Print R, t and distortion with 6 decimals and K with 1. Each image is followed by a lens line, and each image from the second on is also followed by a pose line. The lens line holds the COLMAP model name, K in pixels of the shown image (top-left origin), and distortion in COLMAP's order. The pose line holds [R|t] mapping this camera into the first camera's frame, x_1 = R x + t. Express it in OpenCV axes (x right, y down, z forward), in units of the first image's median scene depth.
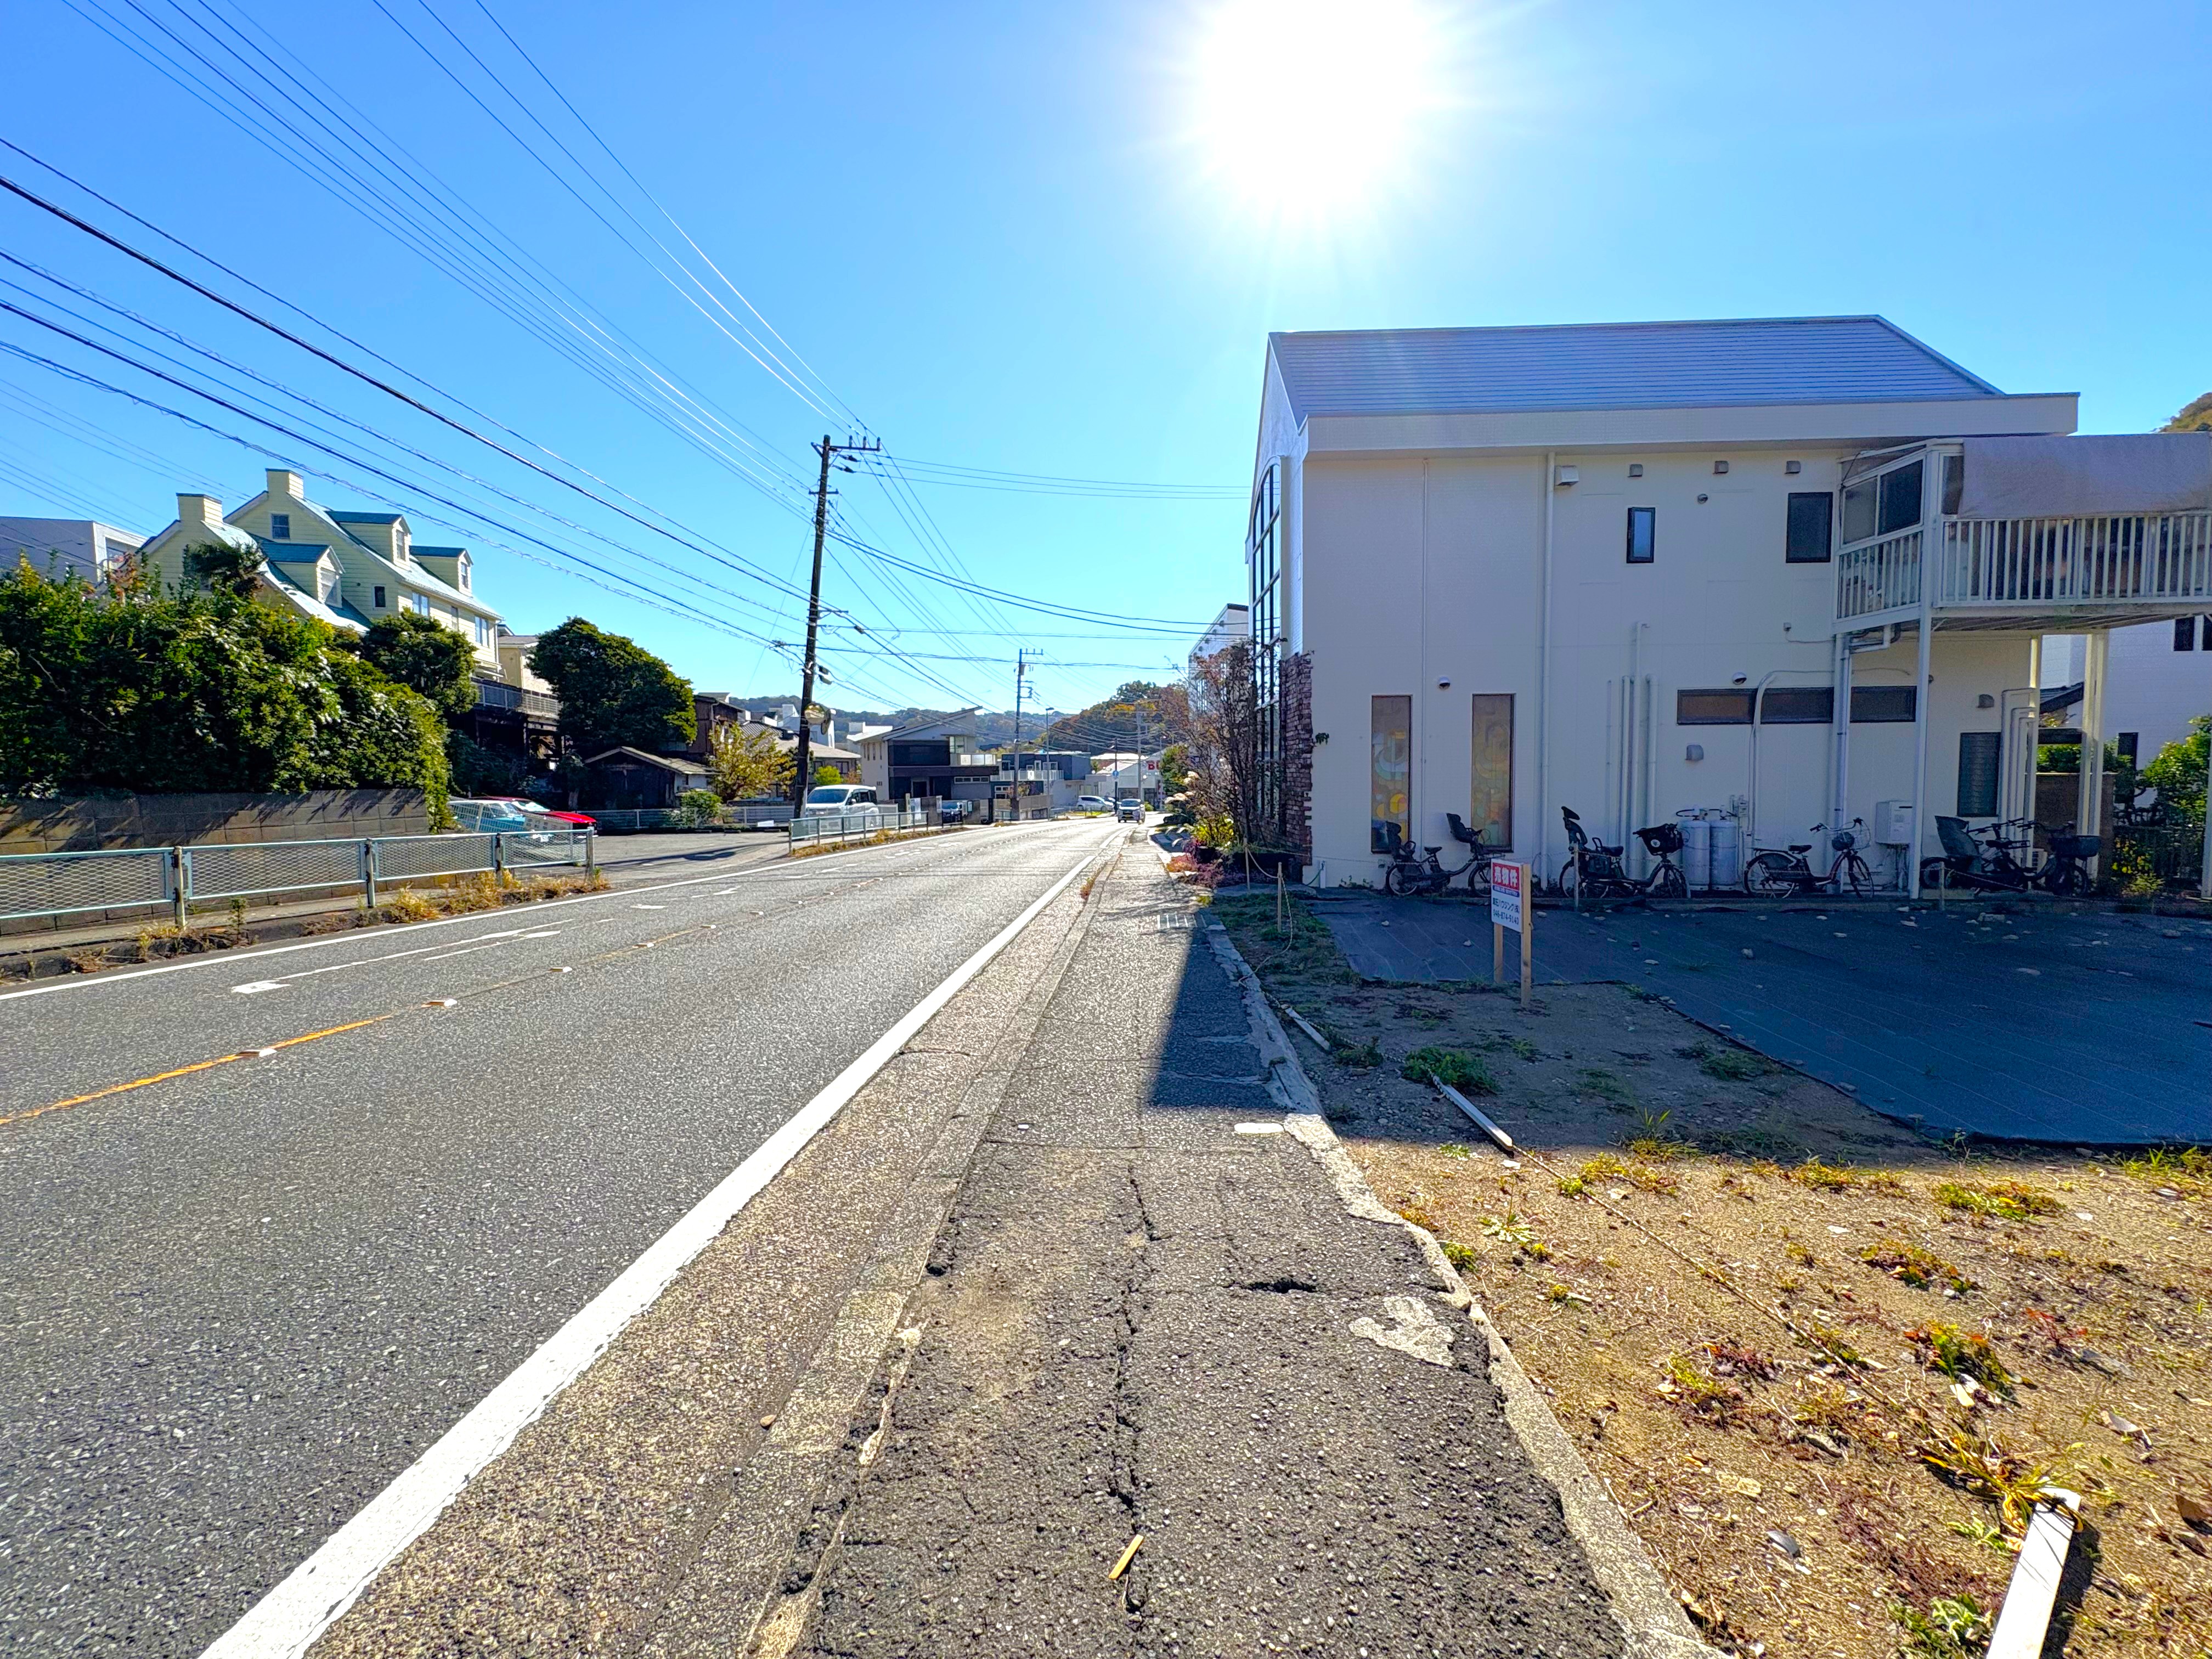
lens RADIAL K [[882.1, 0, 1099.7], [0, 882.1, 830.2], [0, 0, 1]] dist [0.000512, -0.000530]
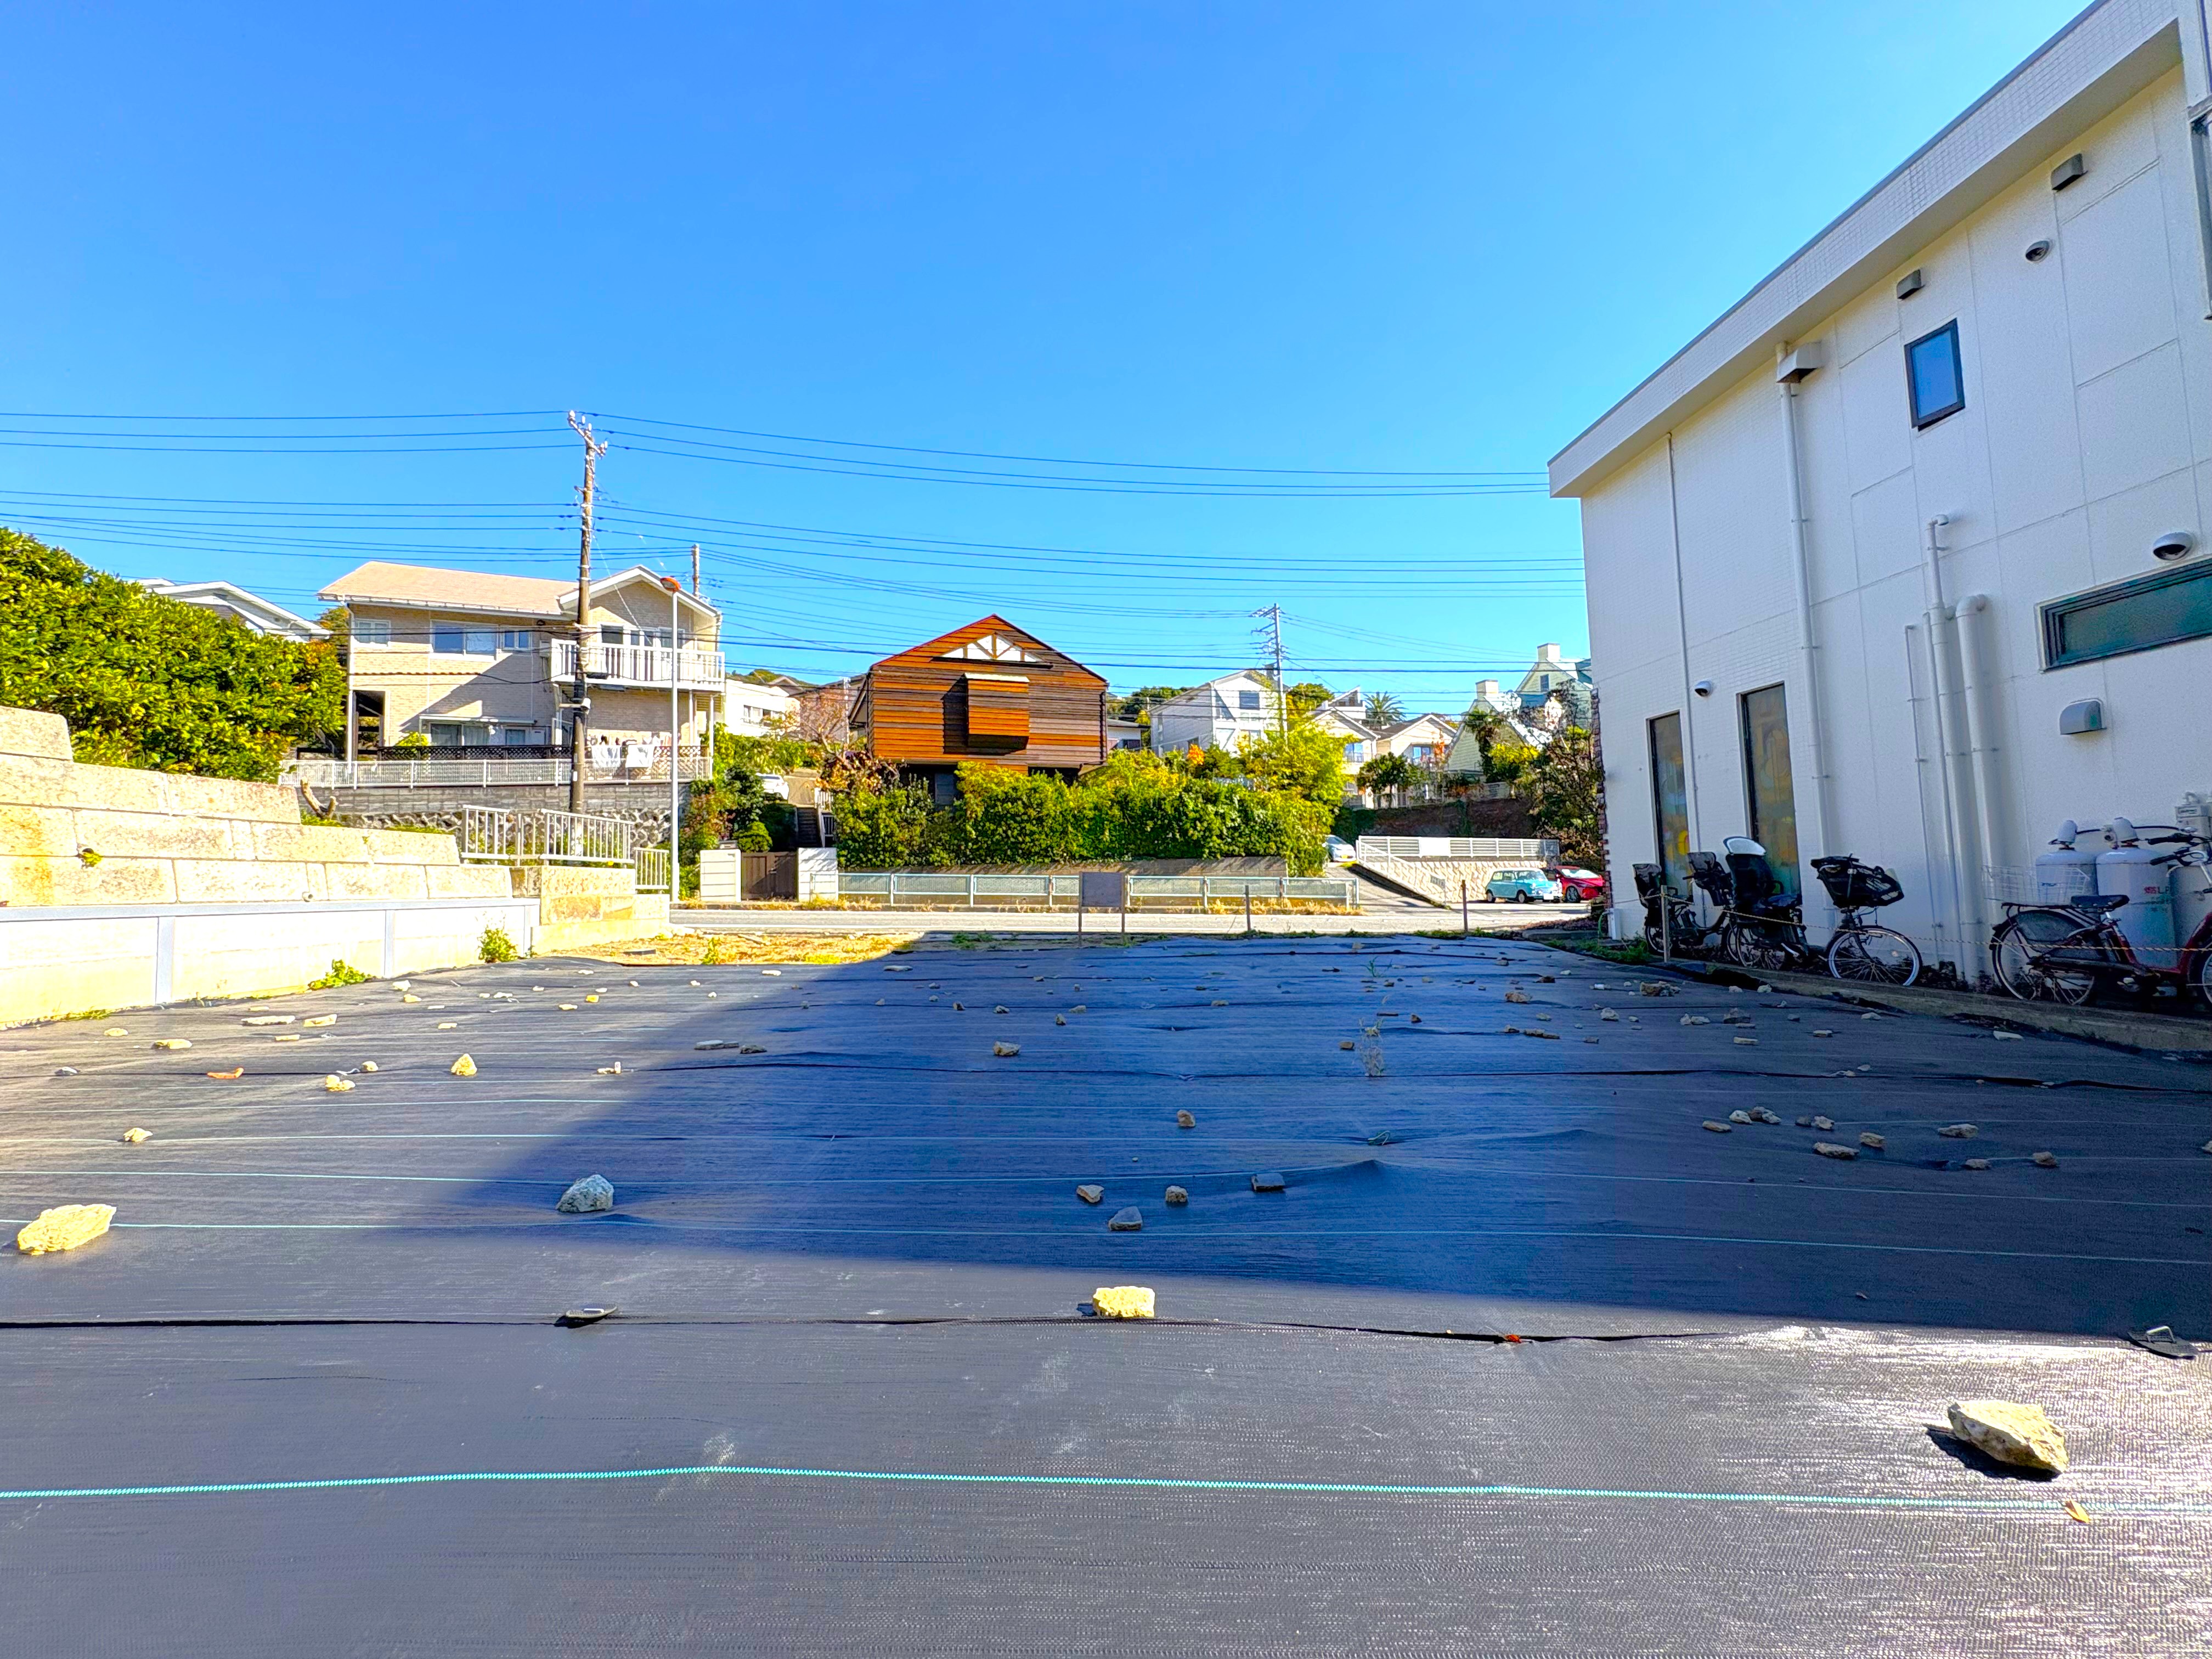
lens RADIAL K [[882.1, 0, 1103.6], [0, 882.1, 828.6], [0, 0, 1]] dist [0.000512, -0.000530]
pose [[0.105093, -0.058163, -0.992760, 1.300472], [-0.037999, 0.997324, -0.062453, 0.033488], [0.993736, 0.044287, 0.102602, 0.453622]]
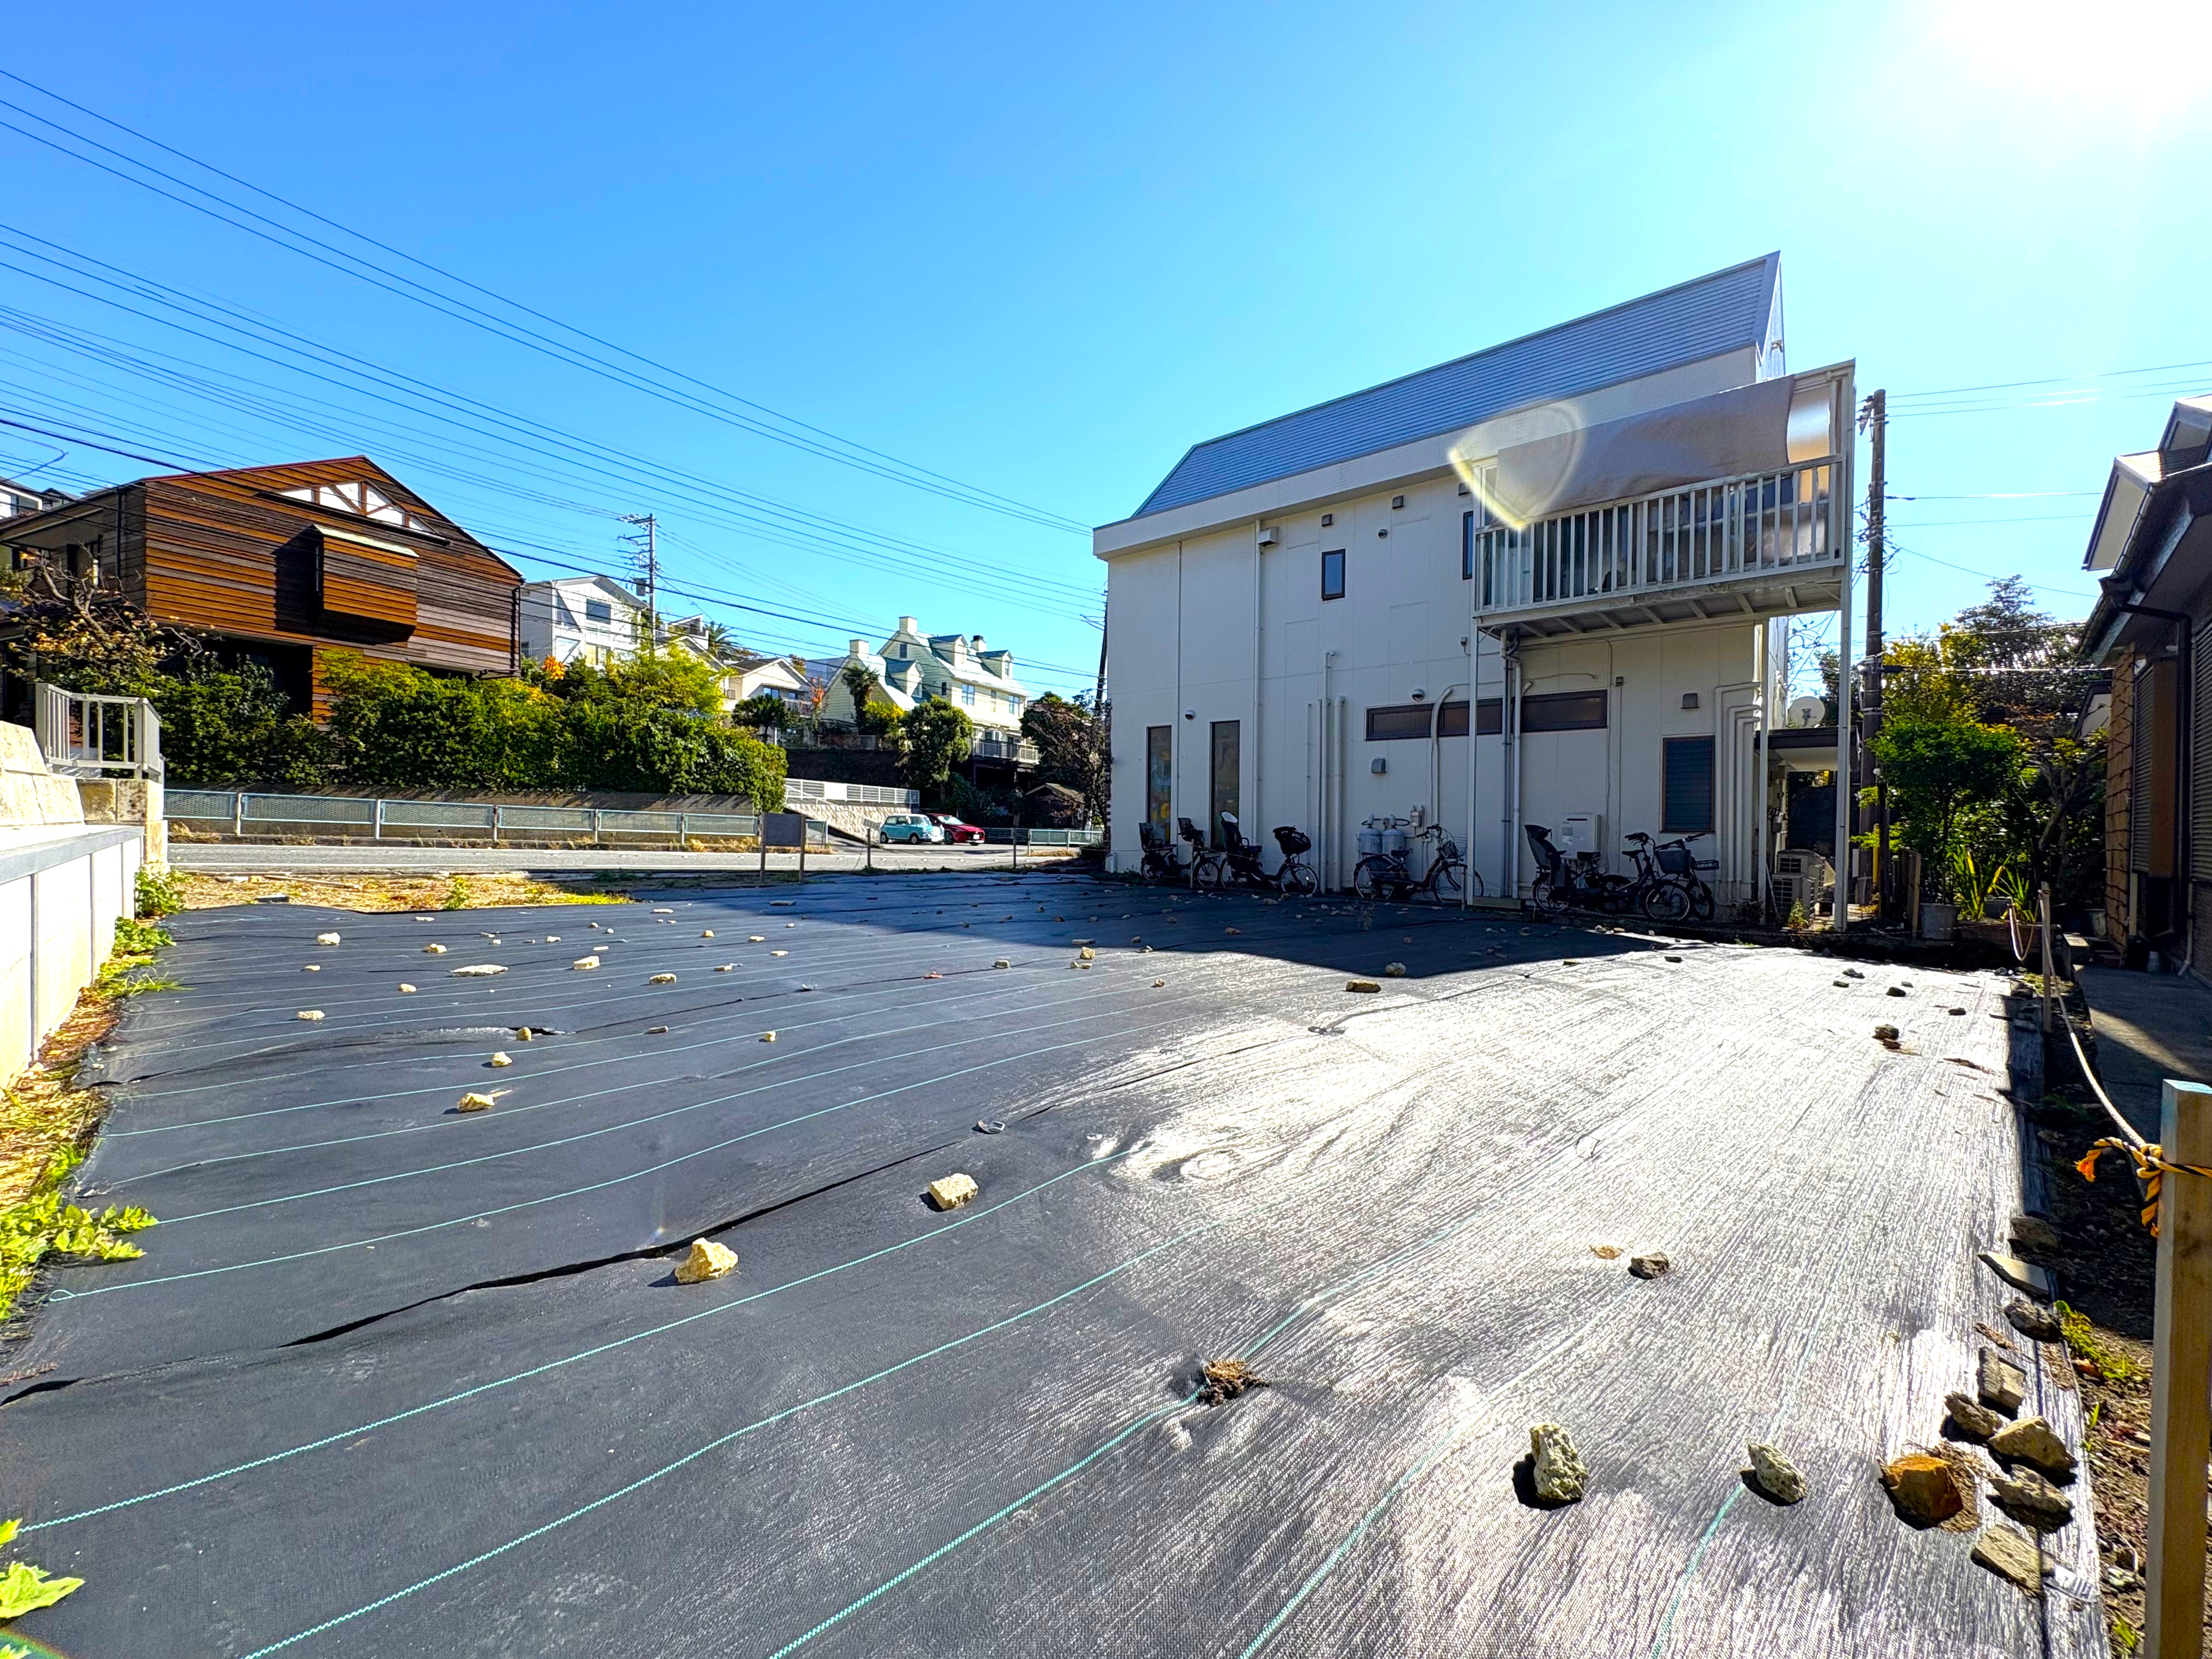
lens RADIAL K [[882.1, 0, 1103.3], [0, 882.1, 828.8], [0, 0, 1]] dist [0.000512, -0.000530]
pose [[0.773389, 0.026216, -0.633389, 1.278240], [-0.059909, 0.997695, -0.031857, 0.050005], [0.631094, 0.062584, 0.773178, -0.044151]]
